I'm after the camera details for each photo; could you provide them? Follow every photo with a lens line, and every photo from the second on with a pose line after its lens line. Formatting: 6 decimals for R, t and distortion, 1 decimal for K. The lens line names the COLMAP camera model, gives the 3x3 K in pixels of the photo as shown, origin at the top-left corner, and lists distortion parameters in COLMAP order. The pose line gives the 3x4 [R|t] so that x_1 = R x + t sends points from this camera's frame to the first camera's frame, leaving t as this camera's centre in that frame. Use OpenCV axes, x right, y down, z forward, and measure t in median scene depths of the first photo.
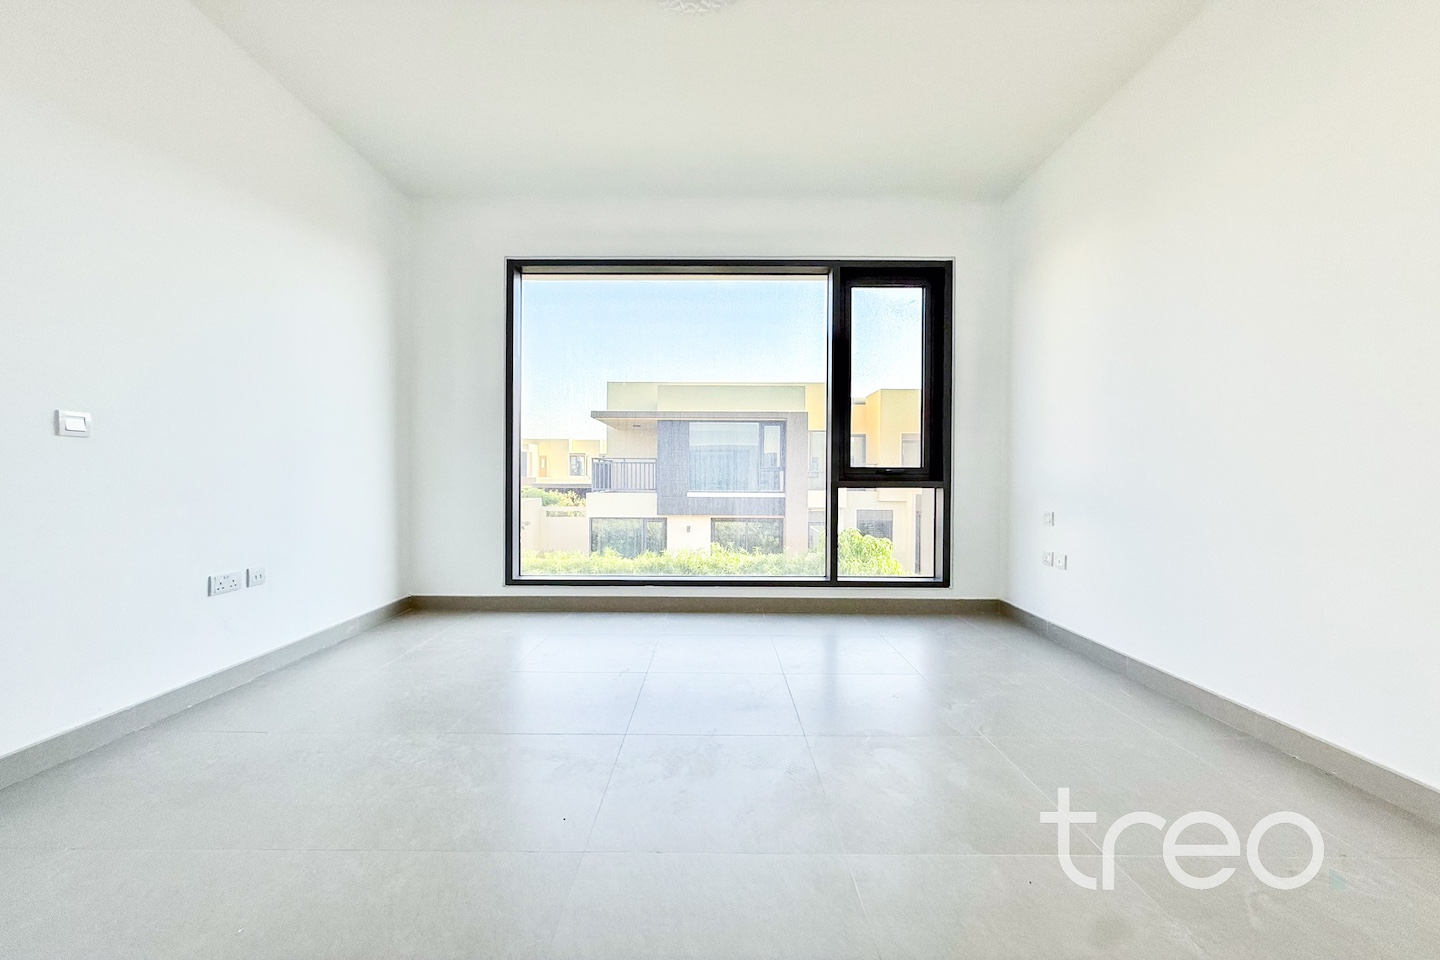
lens RADIAL K [[574.8, 0, 716.1], [0, 574.8, 474.6], [0, 0, 1]] dist [0.001096, -0.000016]
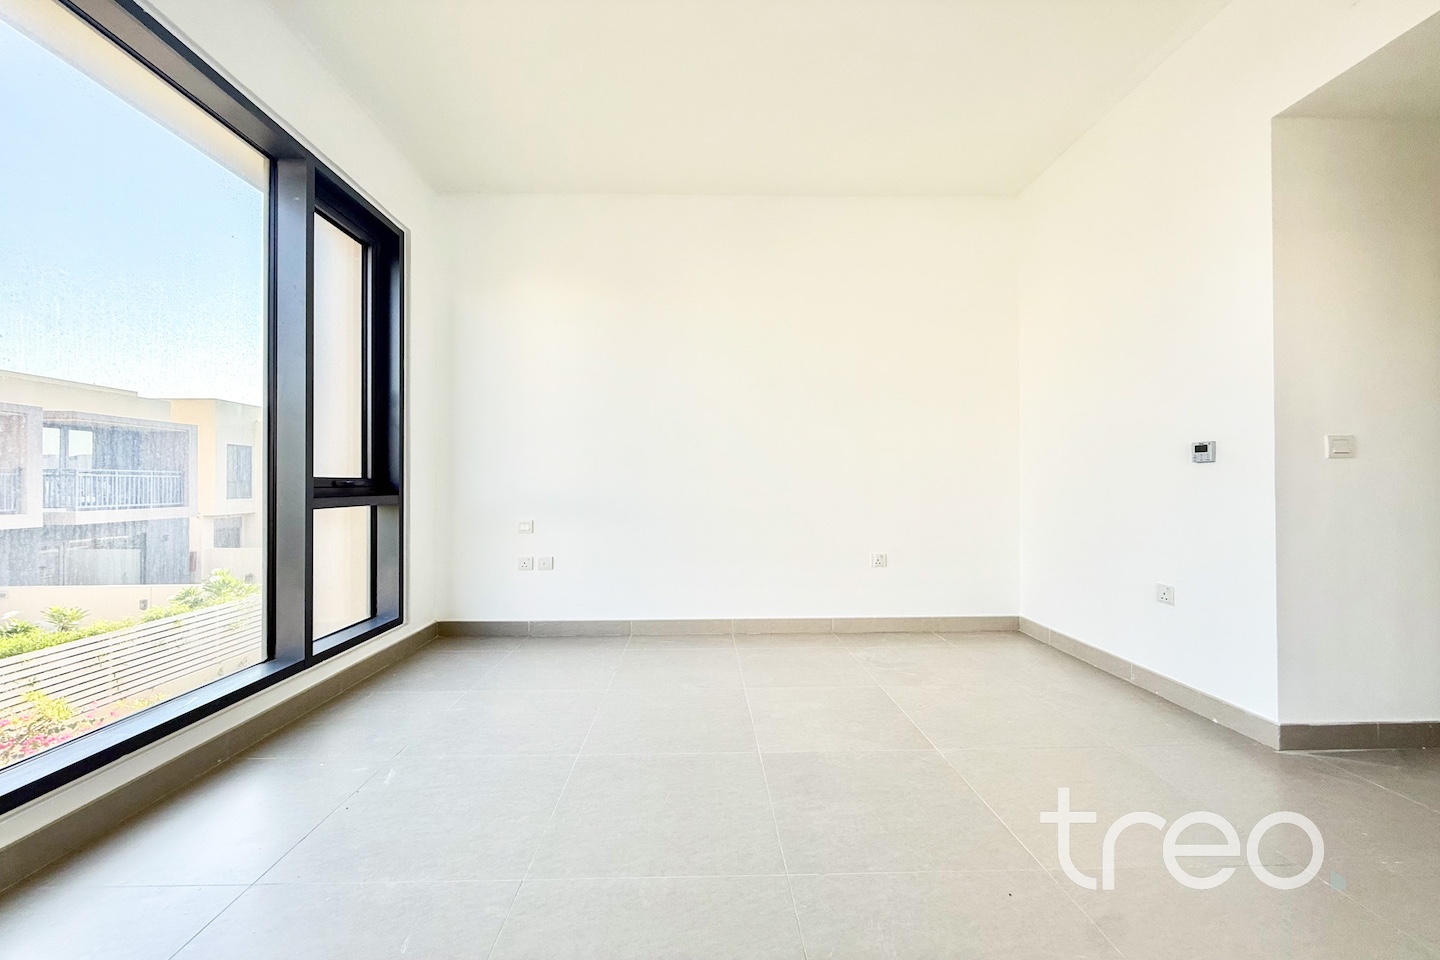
lens RADIAL K [[574.8, 0, 718.0], [0, 574.8, 478.0], [0, 0, 1]] dist [0.001096, -0.000016]
pose [[-0.018748, 0.007313, 0.999797, -0.425707], [0.002986, 0.999969, -0.007258, -0.005724], [-0.999820, 0.002849, -0.018769, 0.544670]]
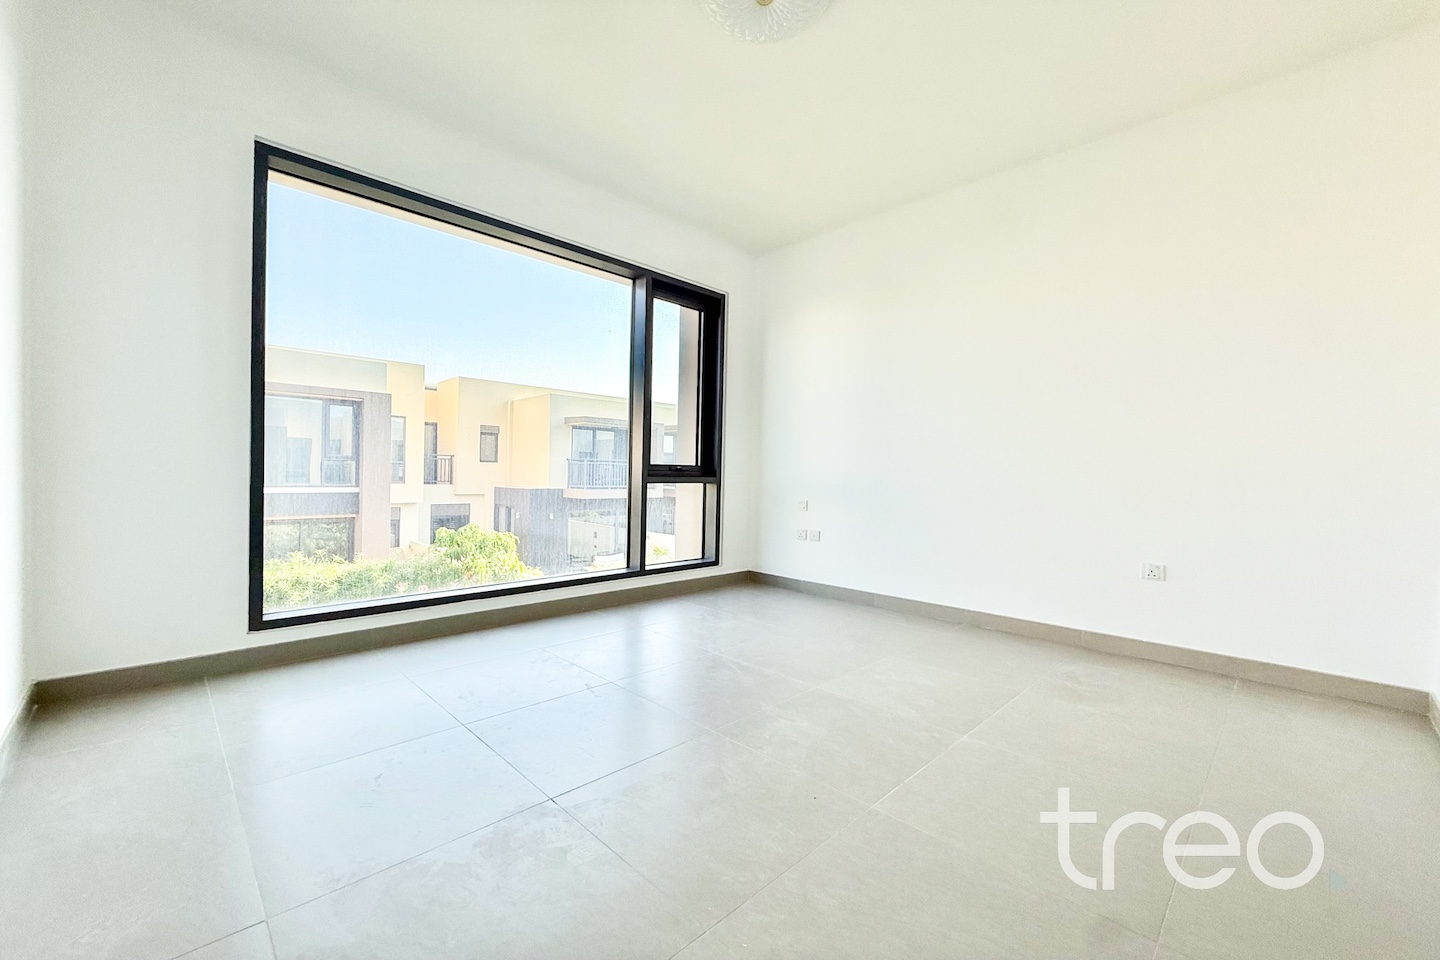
lens RADIAL K [[574.8, 0, 717.5], [0, 574.8, 476.9], [0, 0, 1]] dist [0.001096, -0.000016]
pose [[0.709564, 0.003067, 0.704634, -0.438869], [-0.015398, 0.999819, 0.011154, -0.002896], [-0.704473, -0.018764, 0.709483, 0.143304]]
